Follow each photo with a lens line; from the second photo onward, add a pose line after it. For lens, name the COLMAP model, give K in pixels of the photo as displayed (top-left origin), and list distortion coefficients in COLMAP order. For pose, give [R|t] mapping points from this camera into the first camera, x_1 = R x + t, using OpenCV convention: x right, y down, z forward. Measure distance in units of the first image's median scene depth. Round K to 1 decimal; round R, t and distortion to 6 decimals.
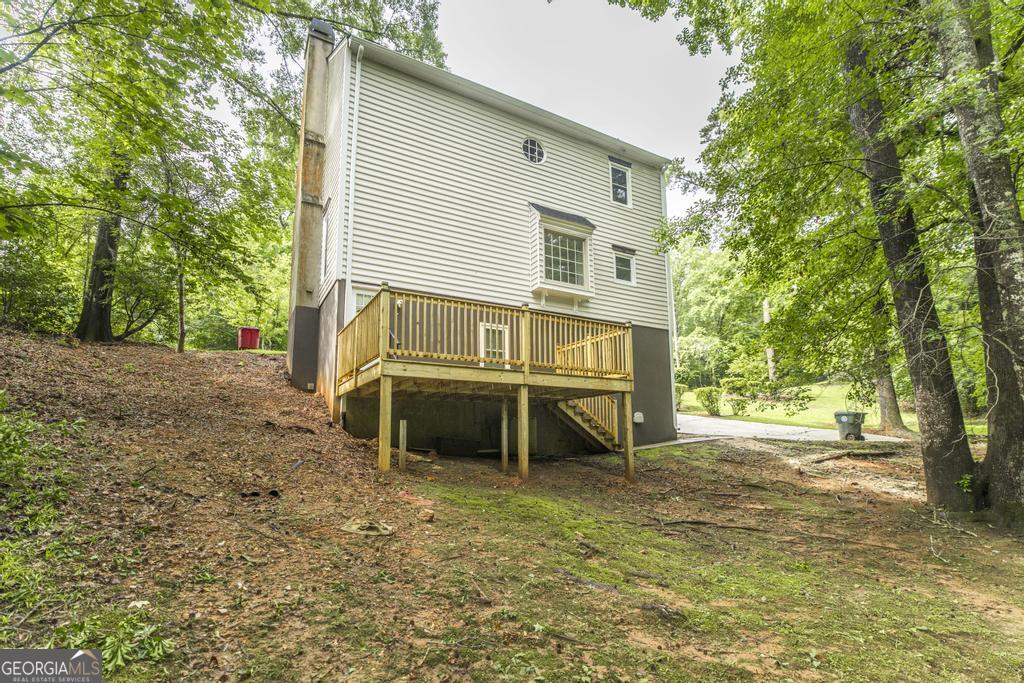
lens RADIAL K [[479.1, 0, 502.0], [0, 479.1, 383.1], [0, 0, 1]] dist [-0.001890, -0.000025]
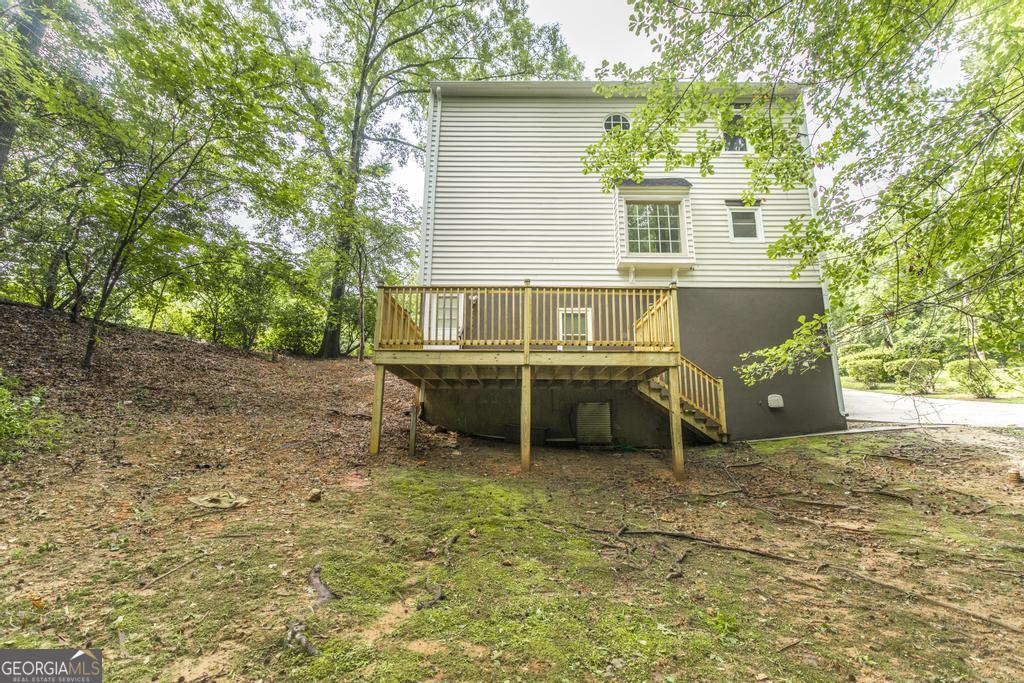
lens RADIAL K [[449.6, 0, 512.7], [0, 449.6, 341.3], [0, 0, 1]] dist [0.003297, 0.000246]
pose [[0.878940, -0.091863, -0.468001, 0.292469], [0.050900, 0.993738, -0.099465, 0.028865], [0.474208, 0.063602, 0.878113, 0.144488]]
